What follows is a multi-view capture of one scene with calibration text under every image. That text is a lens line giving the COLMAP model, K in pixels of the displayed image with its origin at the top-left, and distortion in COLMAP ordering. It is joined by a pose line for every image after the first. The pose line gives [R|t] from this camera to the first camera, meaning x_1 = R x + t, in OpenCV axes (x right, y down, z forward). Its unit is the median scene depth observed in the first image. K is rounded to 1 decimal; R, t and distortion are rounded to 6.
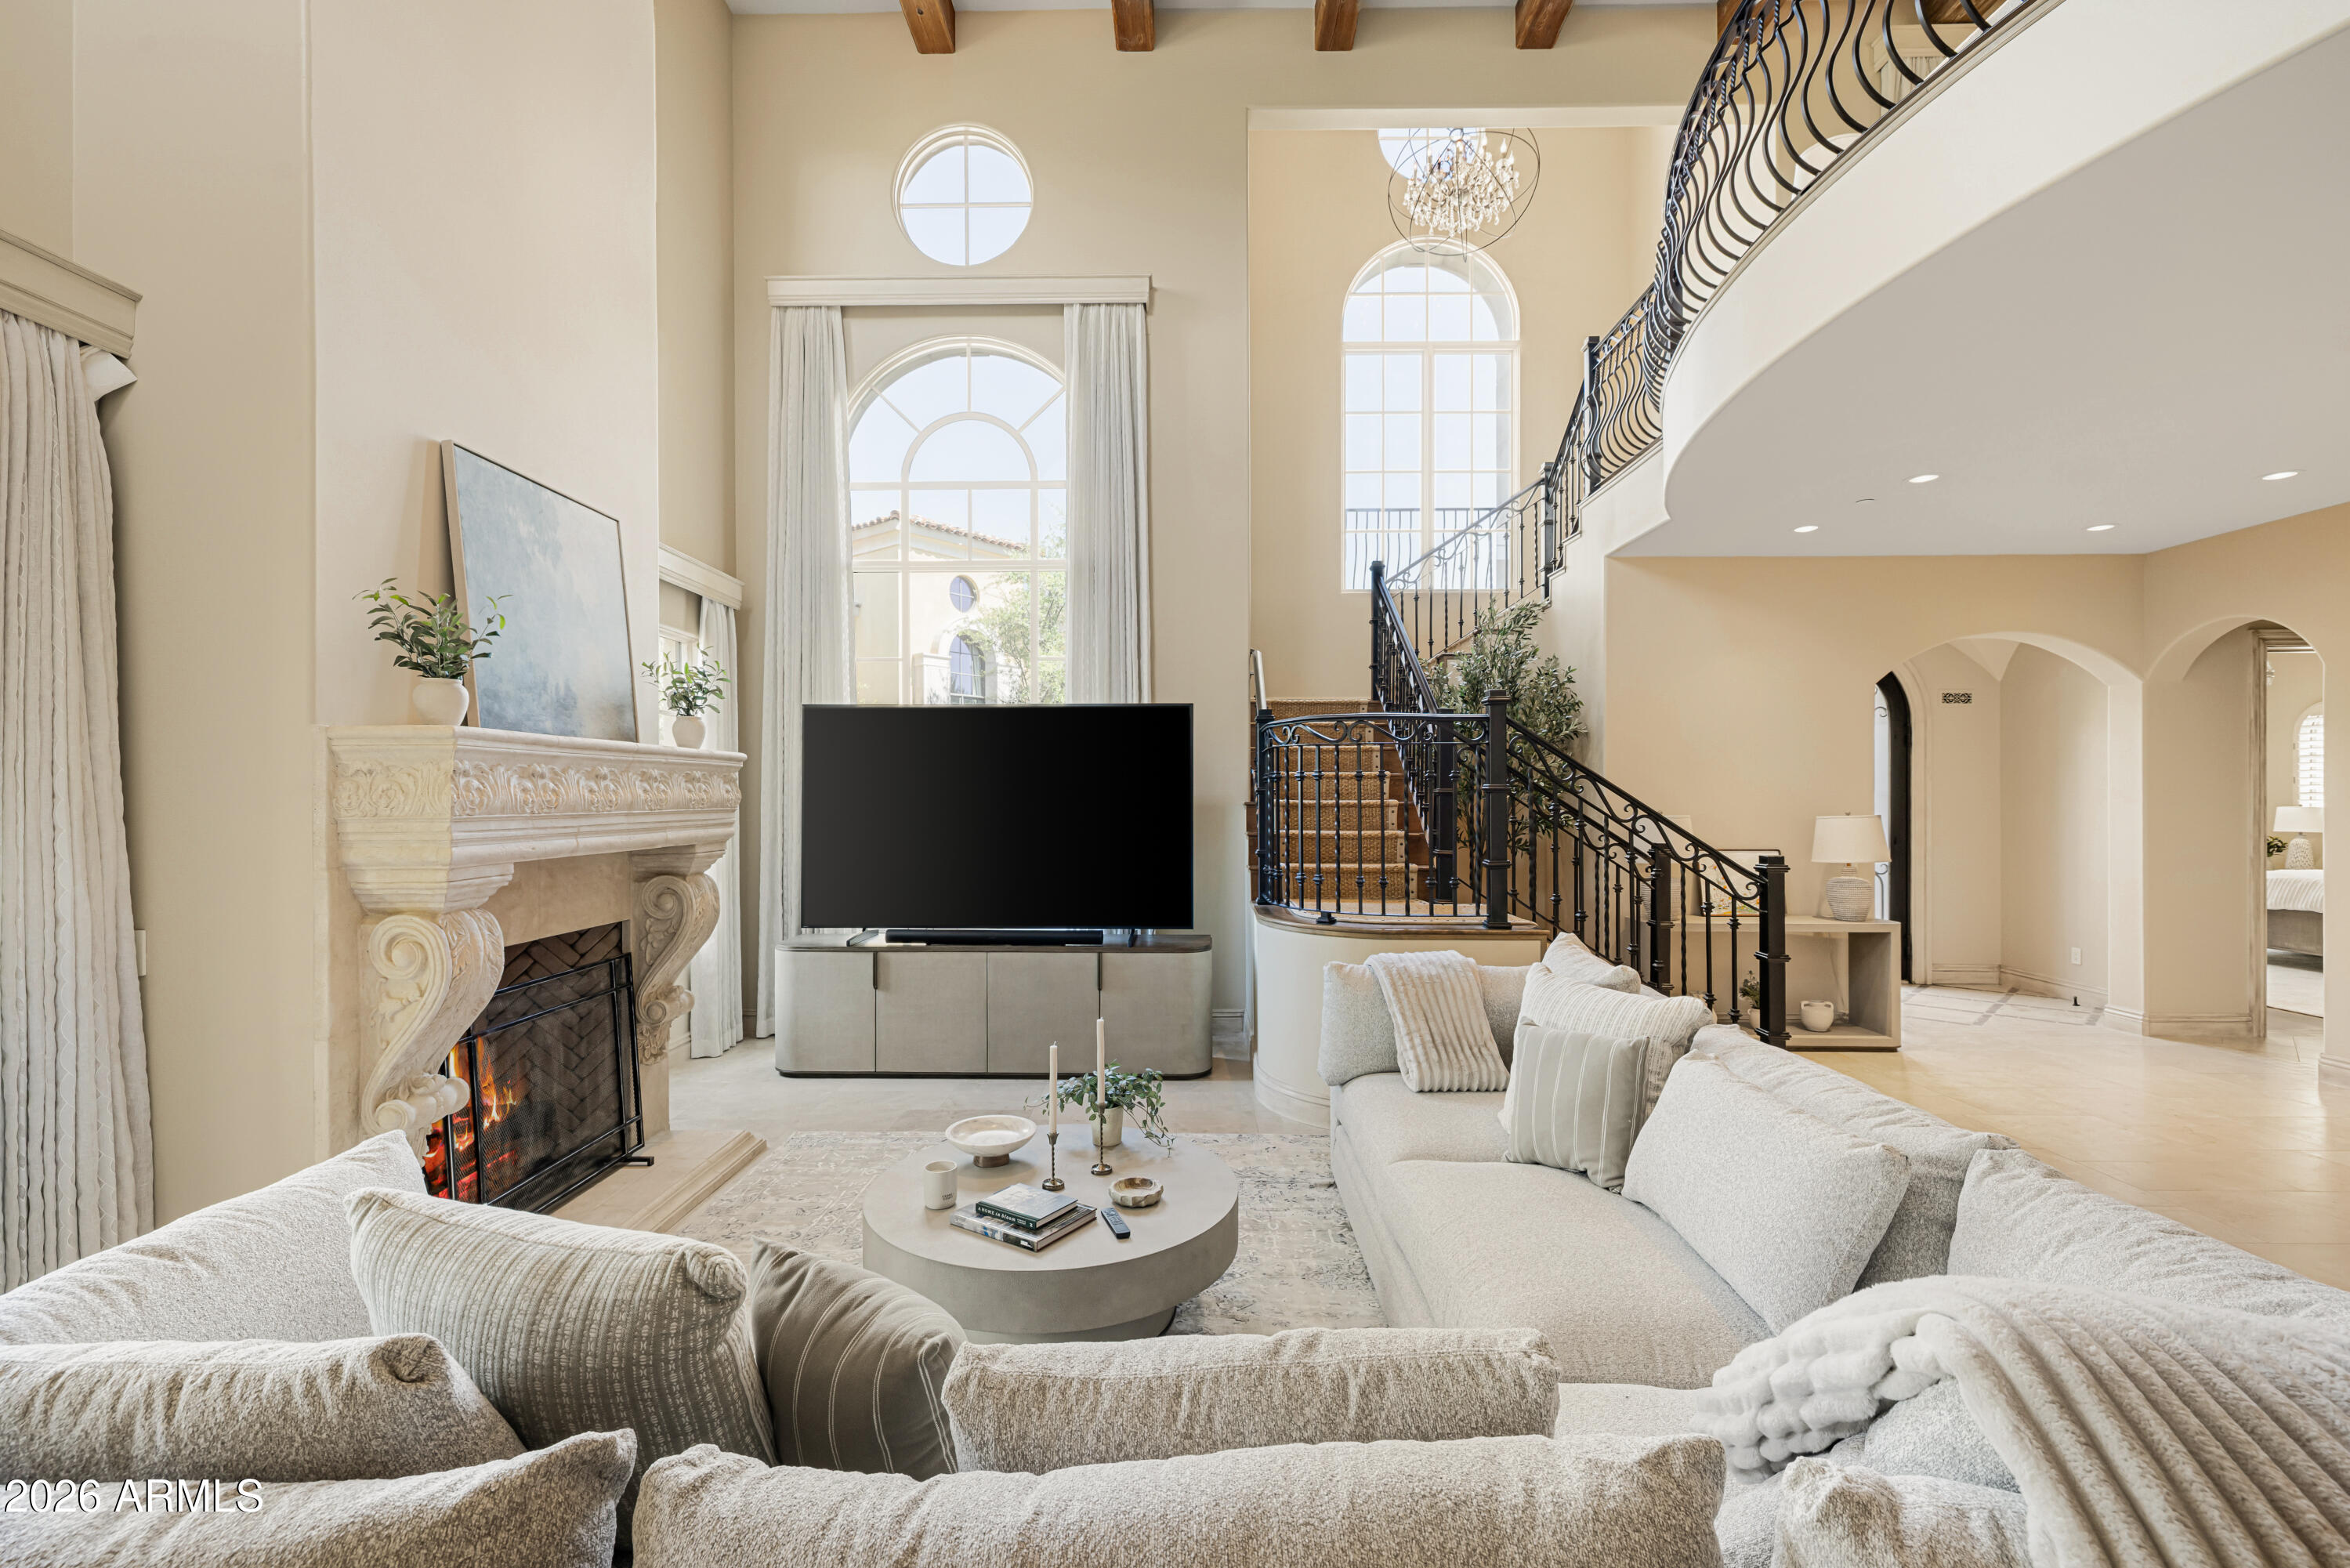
lens RADIAL K [[1017.6, 0, 1174.2], [0, 1017.6, 796.9], [0, 0, 1]] dist [0.000805, 0.002110]
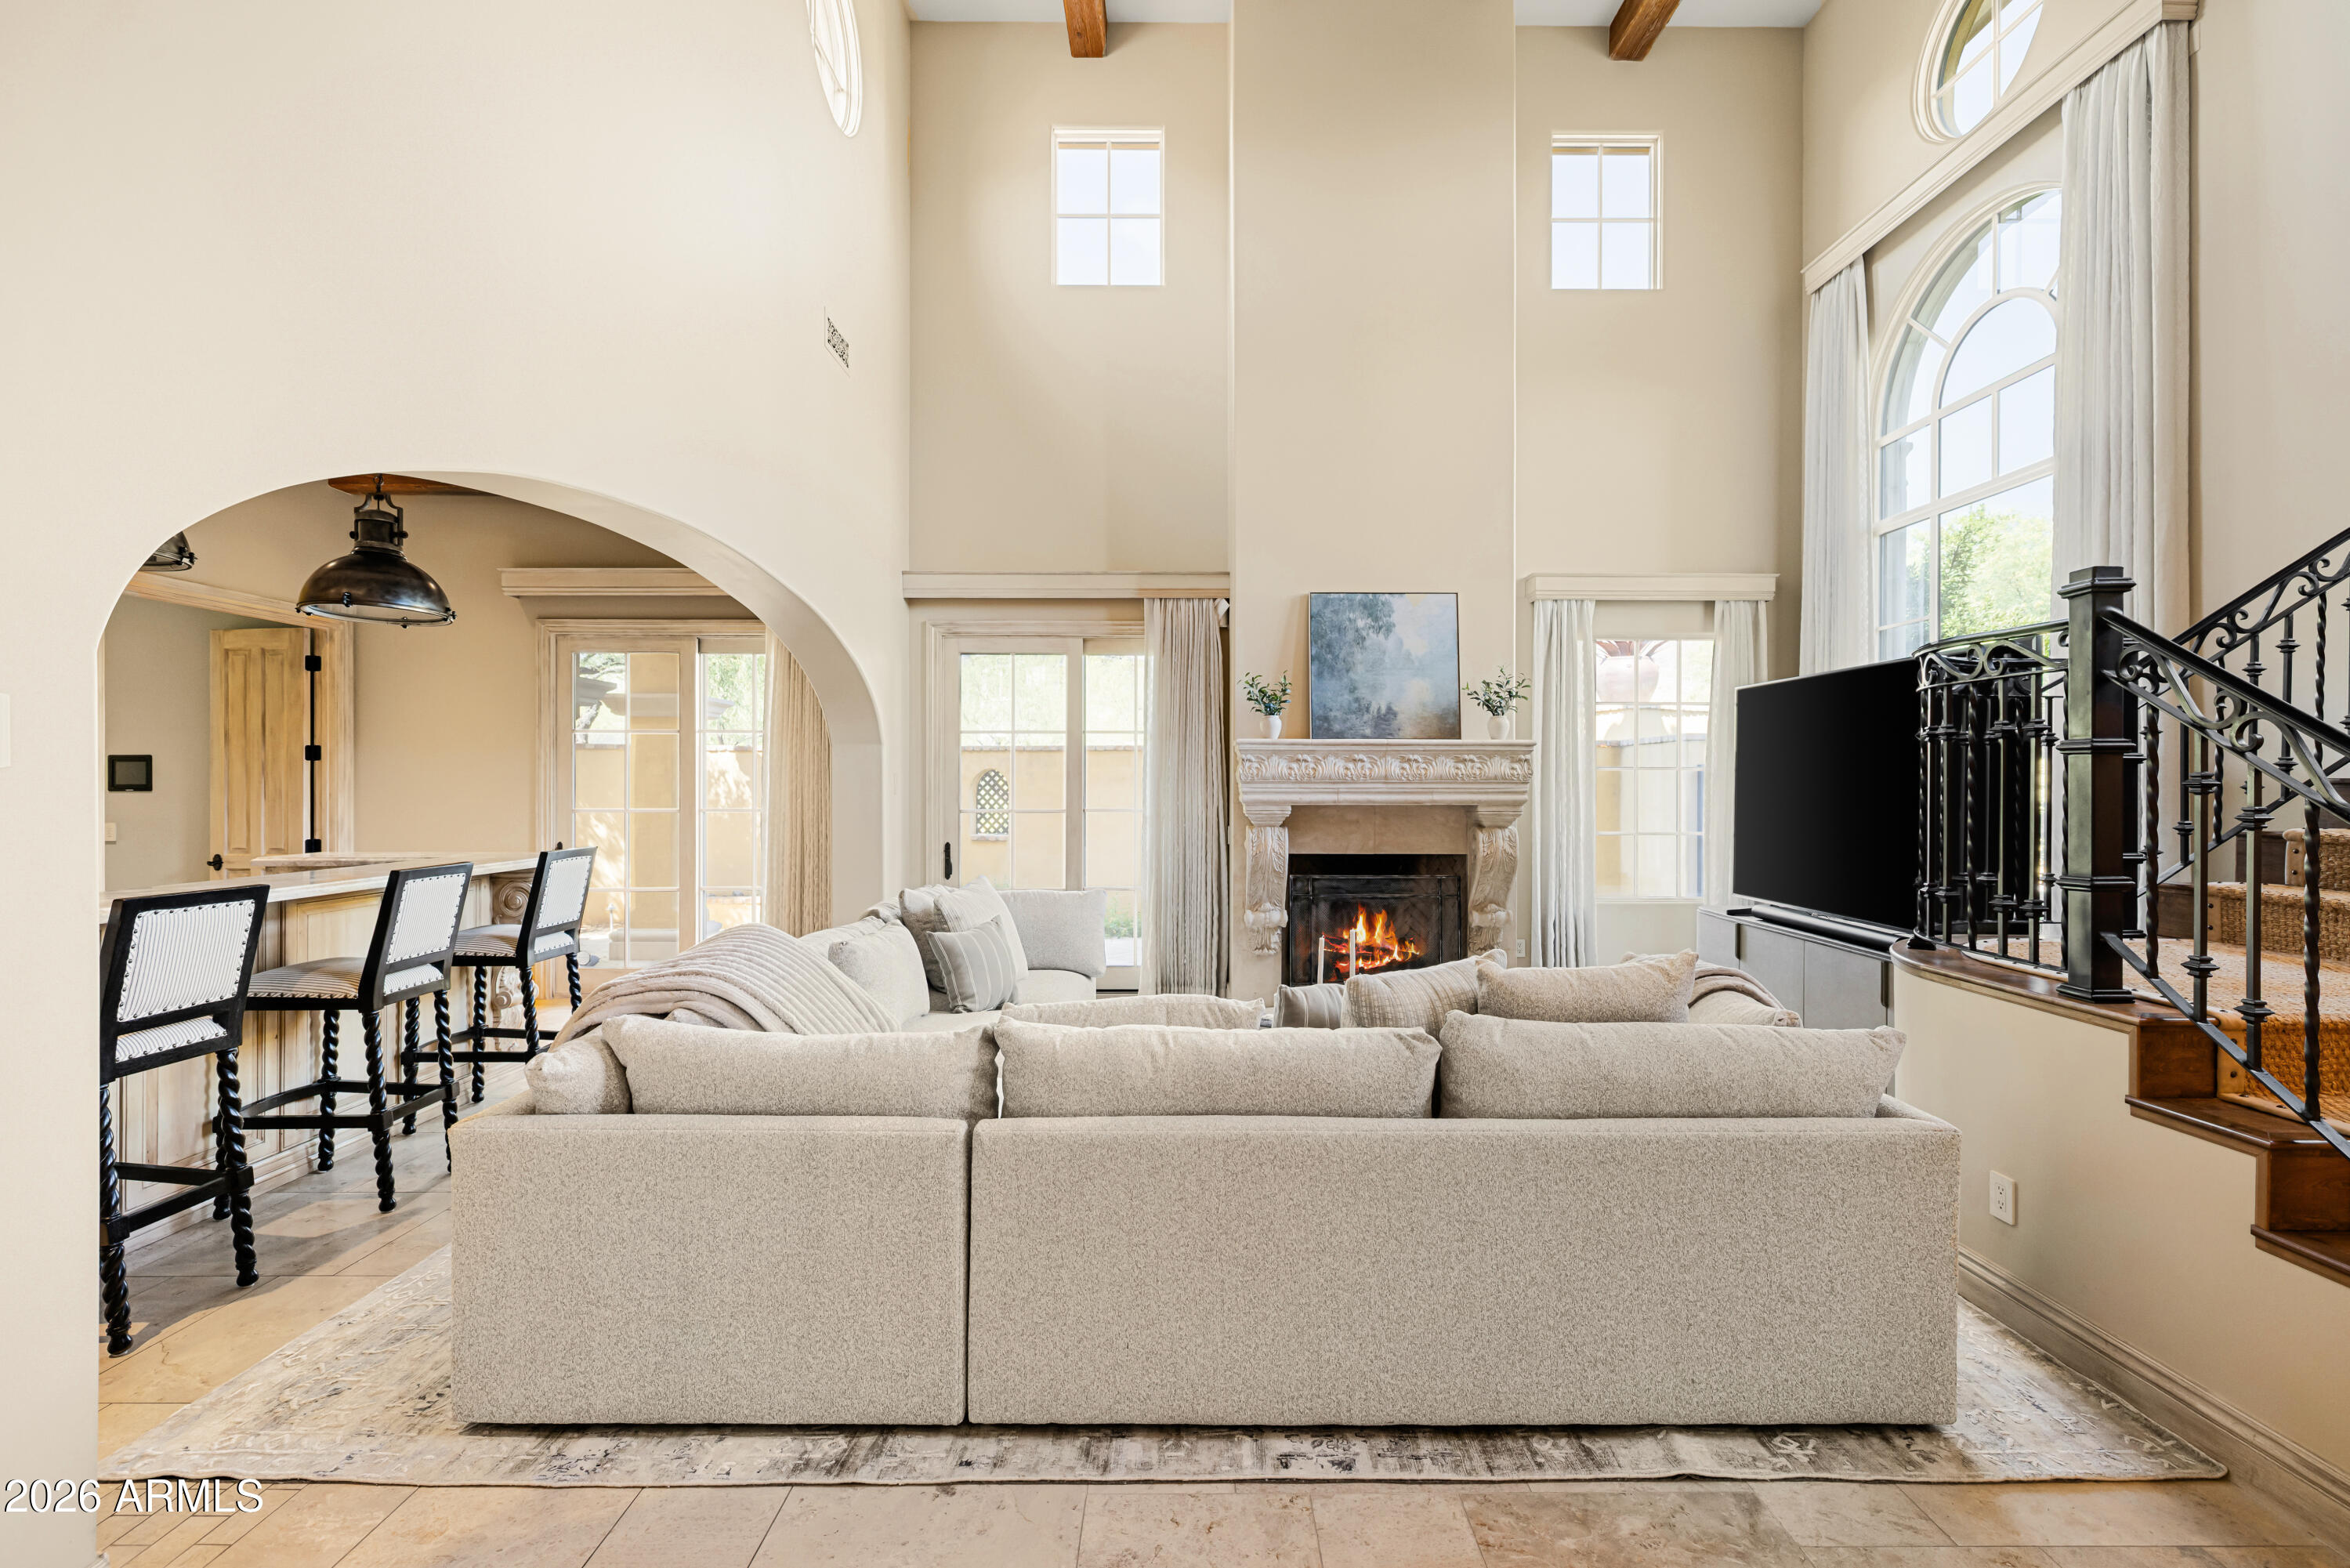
lens RADIAL K [[1017.6, 0, 1190.8], [0, 1017.6, 783.9], [0, 0, 1]] dist [0.000805, 0.002110]
pose [[0.024796, 0.002231, -0.999690, 1.096113], [-0.003507, 0.999992, 0.002145, 0.016582], [0.999686, 0.003453, 0.024803, 0.629901]]
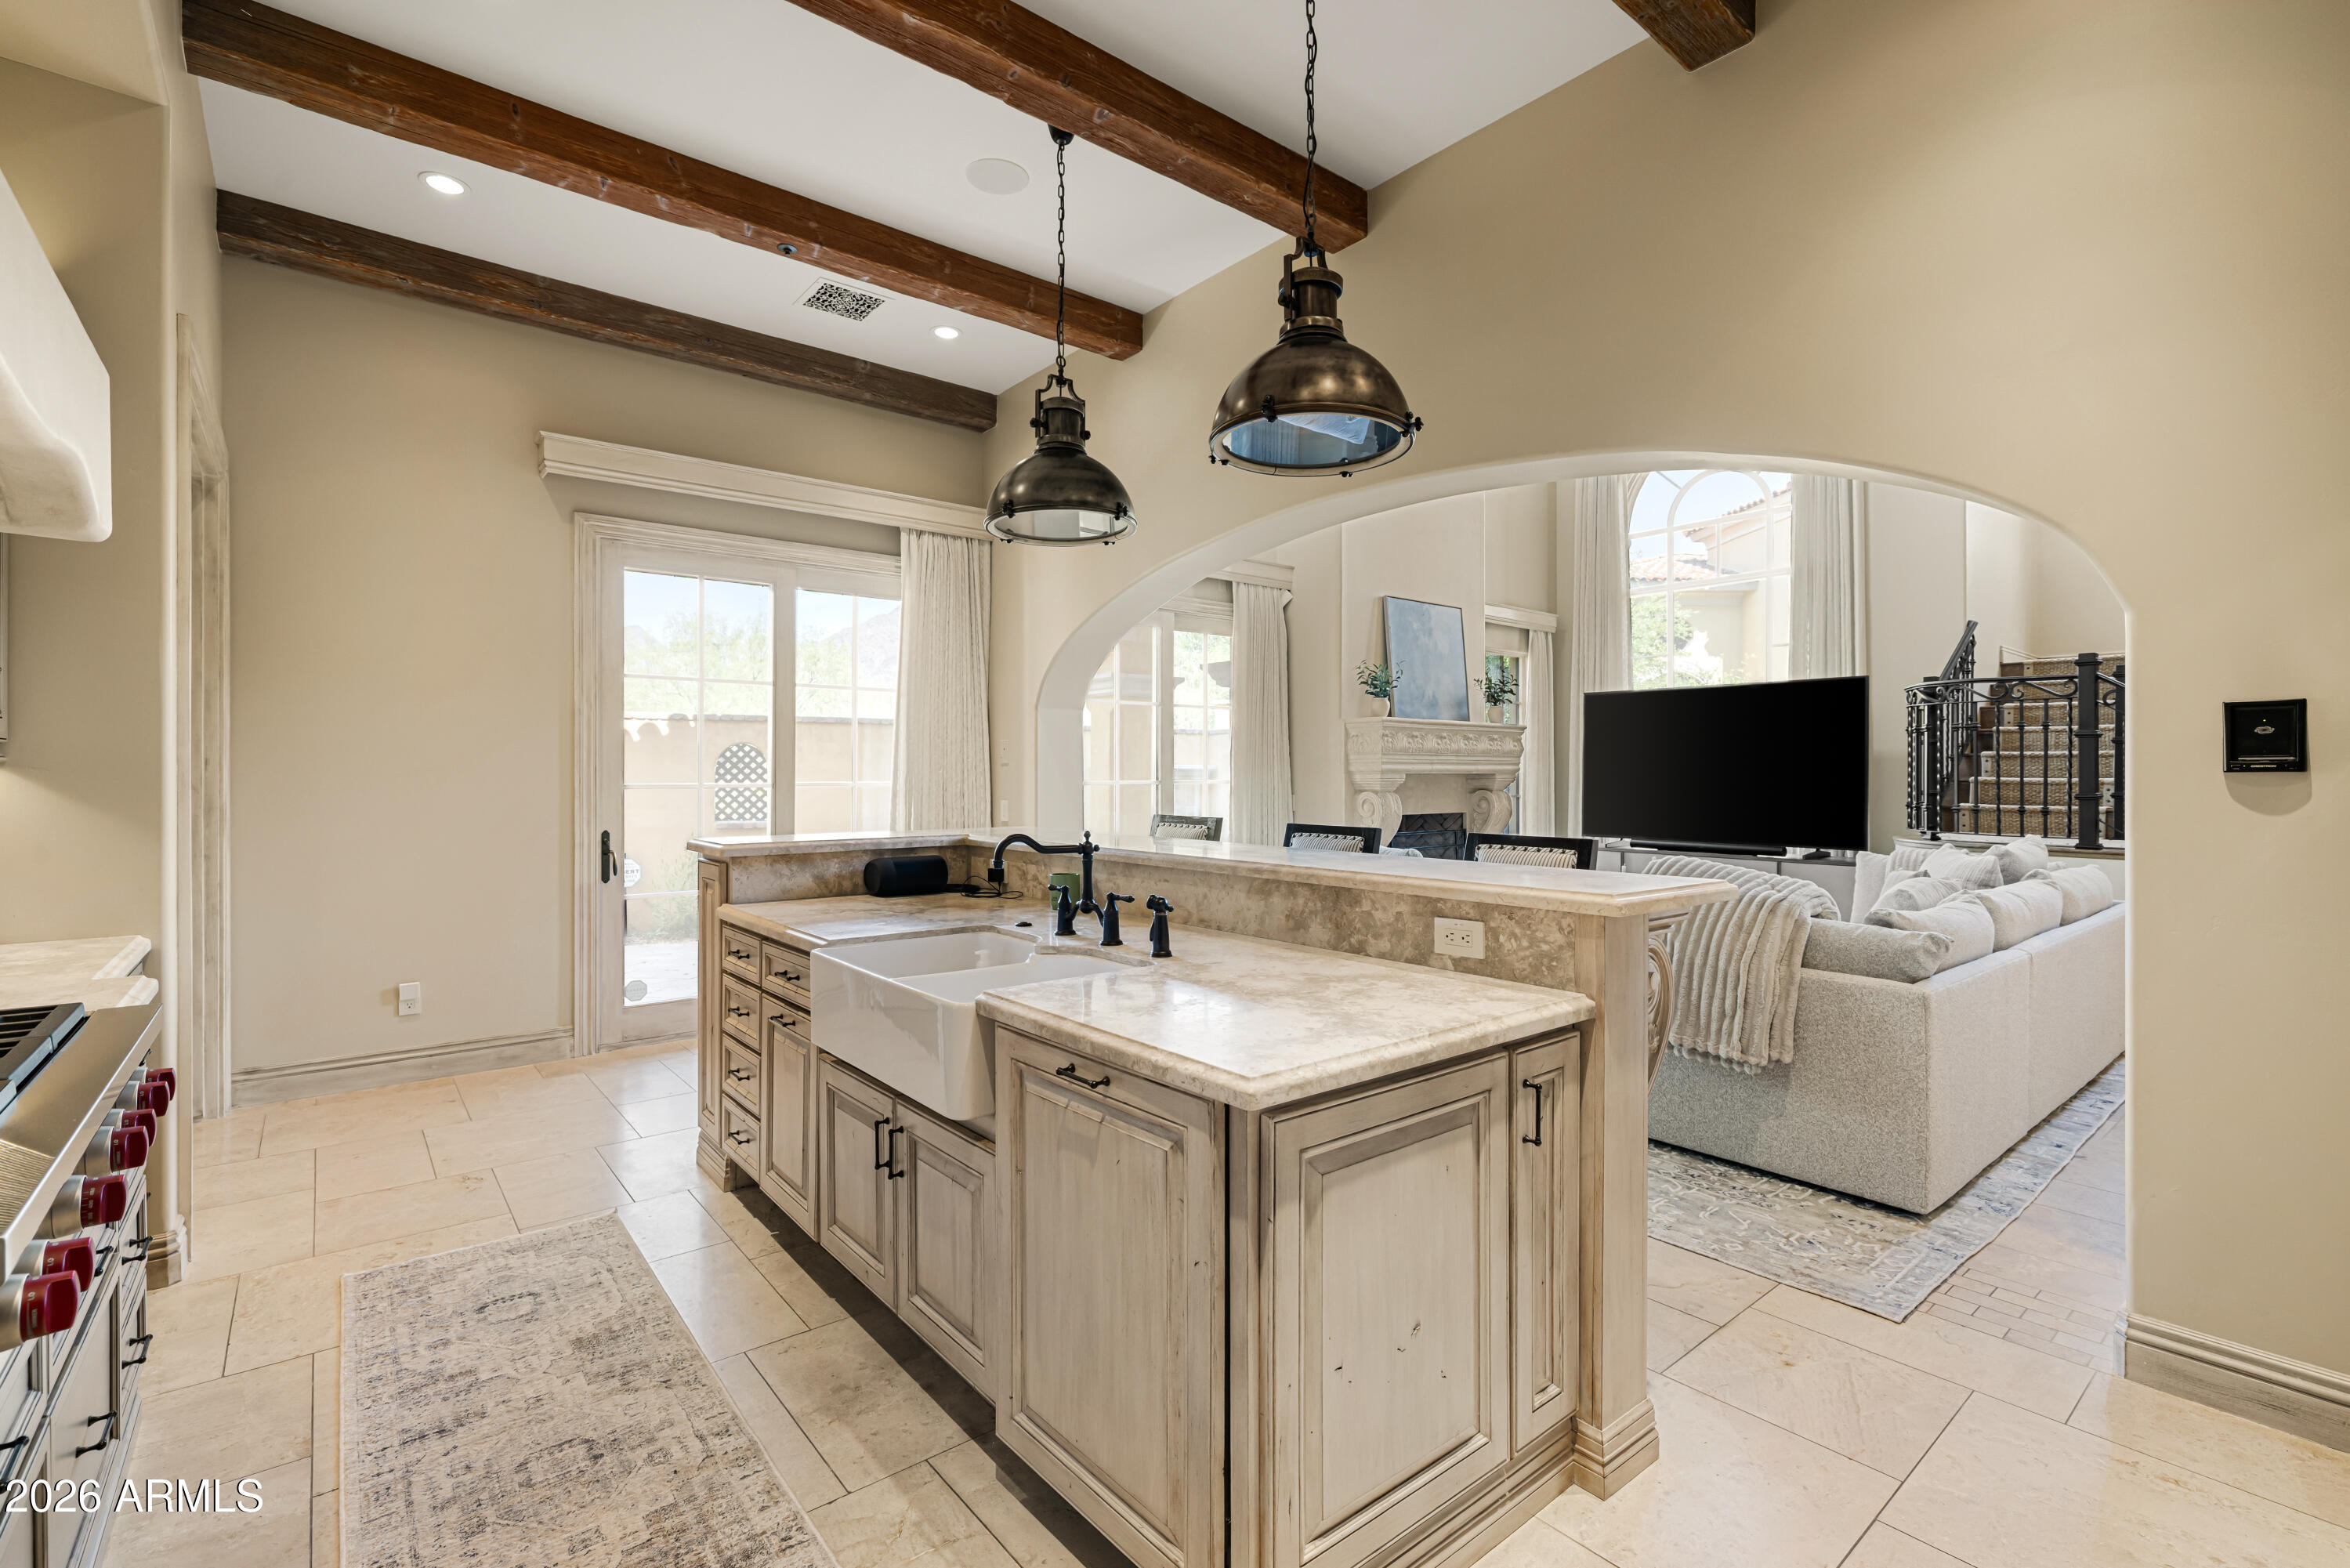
lens RADIAL K [[1049.3, 0, 1178.9], [0, 1049.3, 792.9], [0, 0, 1]] dist [-0.002444, 0.000738]
pose [[0.652420, 0.016839, -0.757670, 0.715090], [-0.003818, 0.999813, 0.018933, 0.054411], [0.757848, -0.009460, 0.652363, -0.827363]]
